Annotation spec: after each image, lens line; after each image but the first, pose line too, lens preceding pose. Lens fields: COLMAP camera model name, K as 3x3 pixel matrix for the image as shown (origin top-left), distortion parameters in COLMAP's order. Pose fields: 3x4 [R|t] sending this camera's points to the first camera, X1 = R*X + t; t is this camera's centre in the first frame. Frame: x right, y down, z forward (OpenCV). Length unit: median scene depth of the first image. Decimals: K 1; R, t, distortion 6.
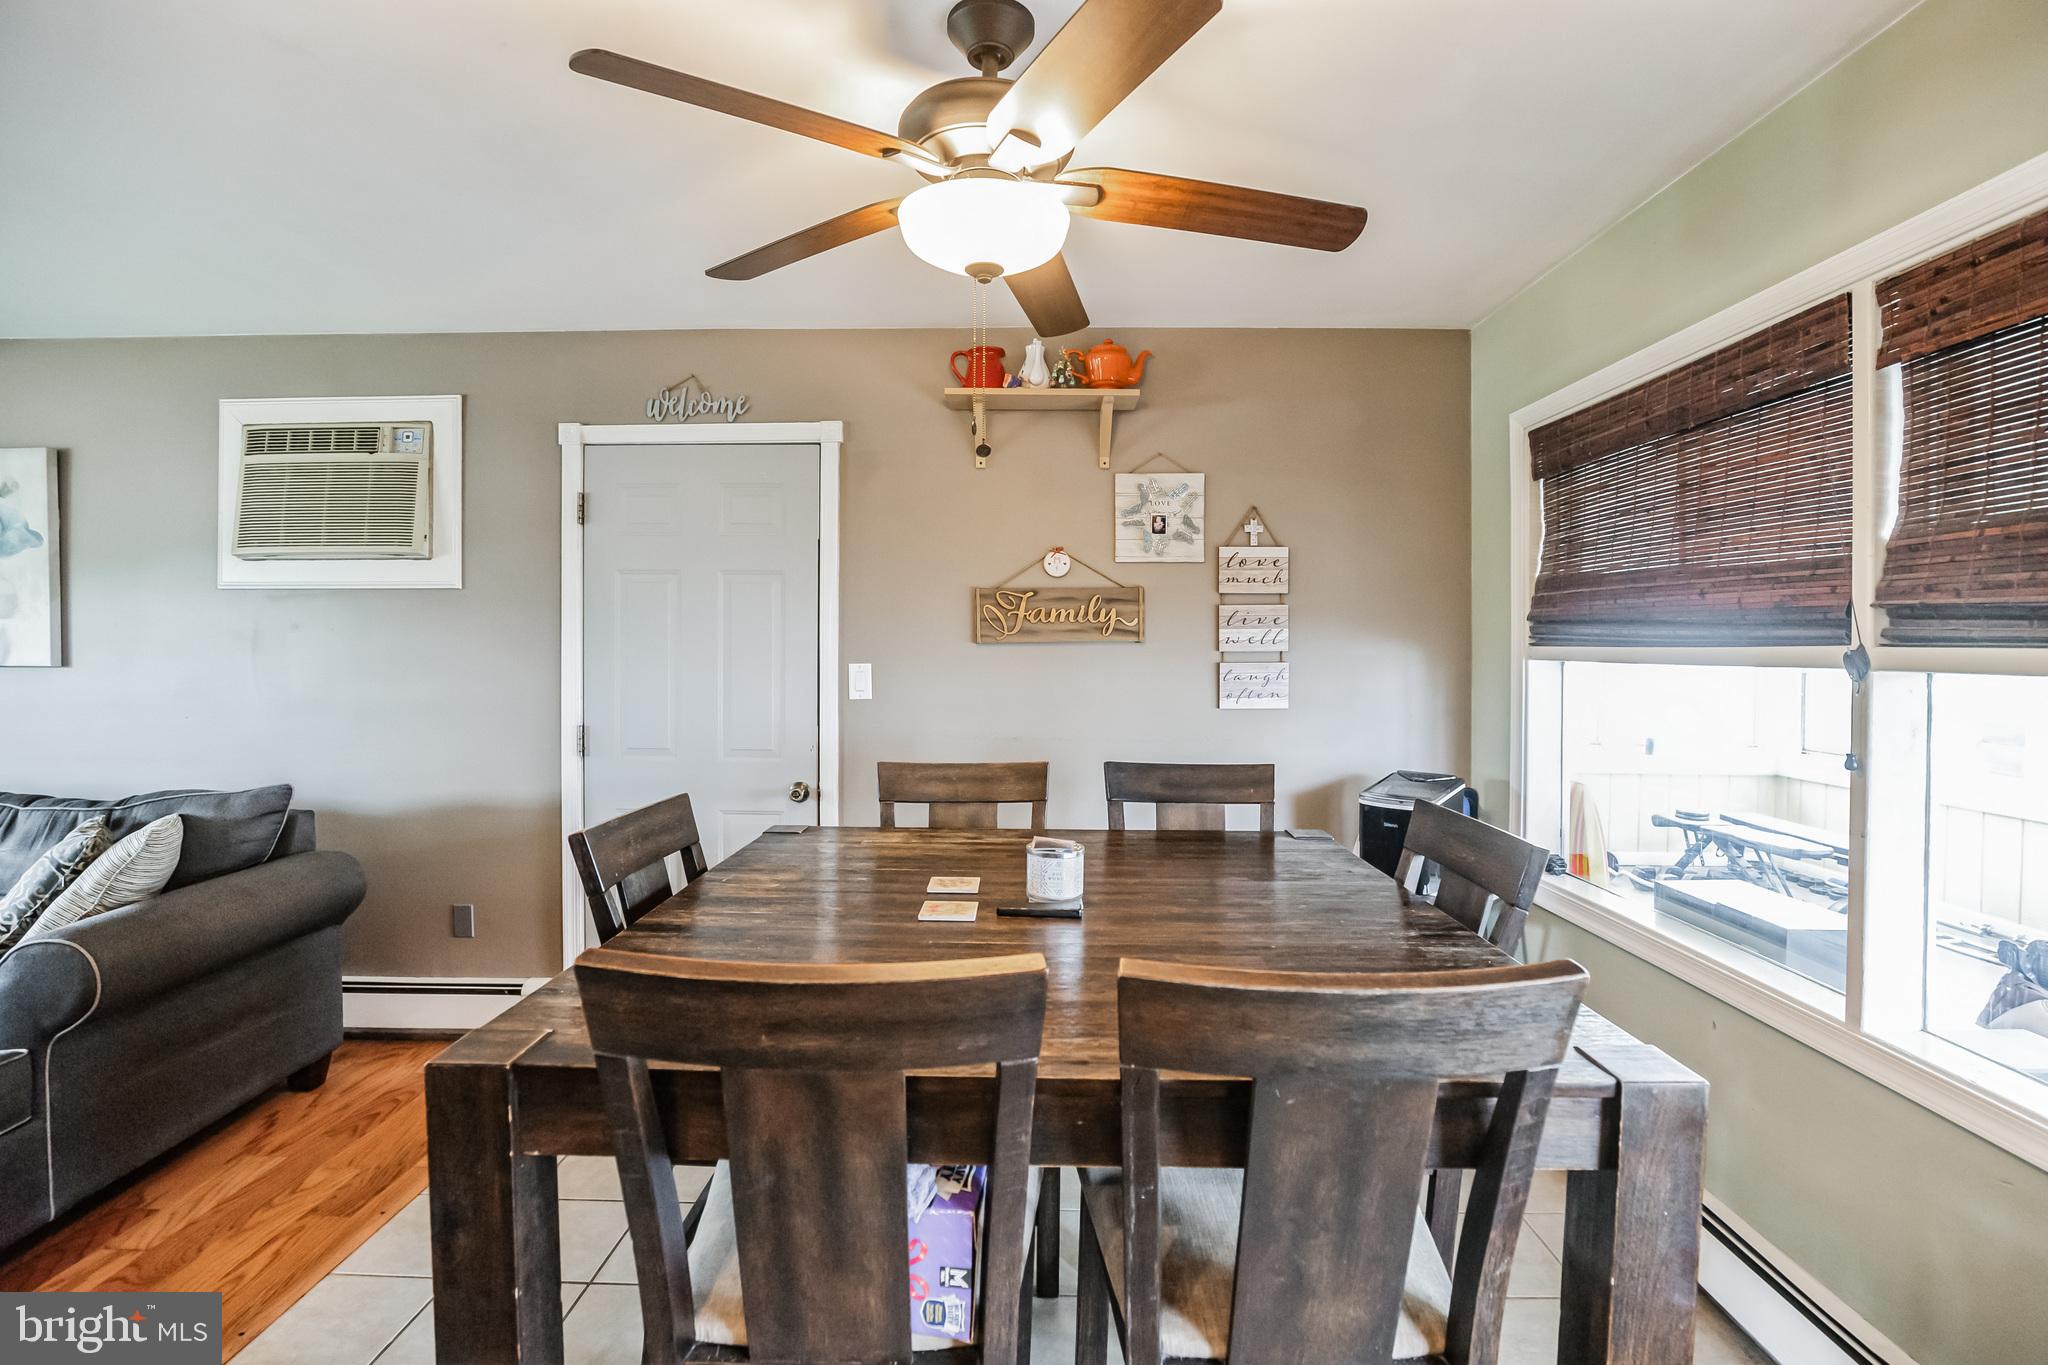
lens RADIAL K [[948.2, 0, 1022.3], [0, 948.2, 666.8], [0, 0, 1]] dist [-0.005180, -0.000446]
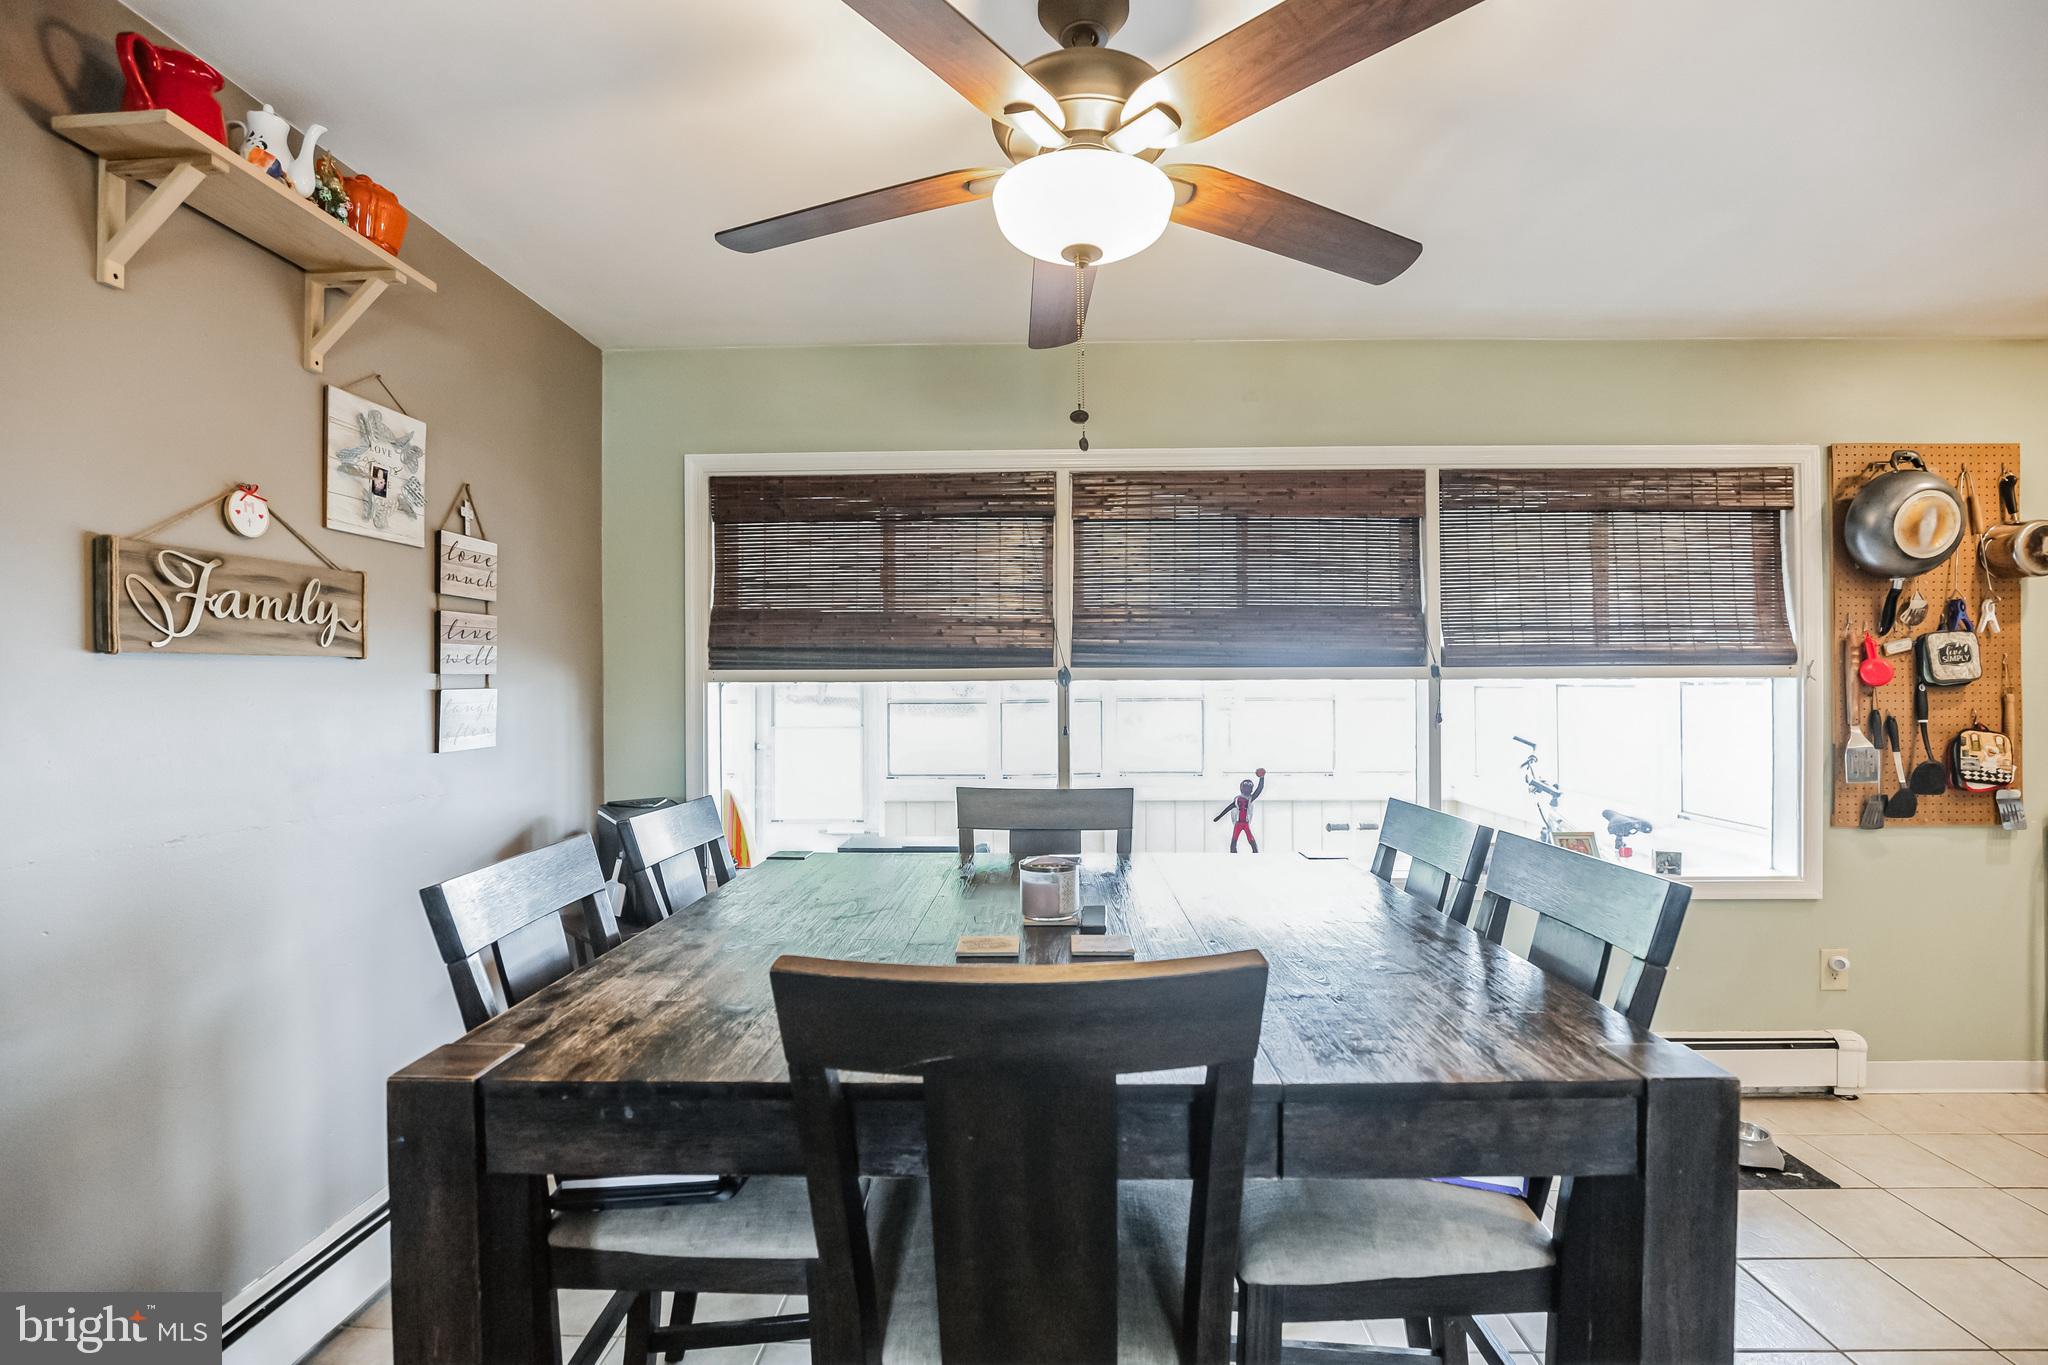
lens RADIAL K [[948.2, 0, 1022.3], [0, 948.2, 666.8], [0, 0, 1]] dist [-0.005180, -0.000446]
pose [[0.036560, 0.013675, 0.999238, -0.497069], [0.028403, 0.999488, -0.014718, 0.001178], [-0.998928, 0.028919, 0.036153, 0.533902]]
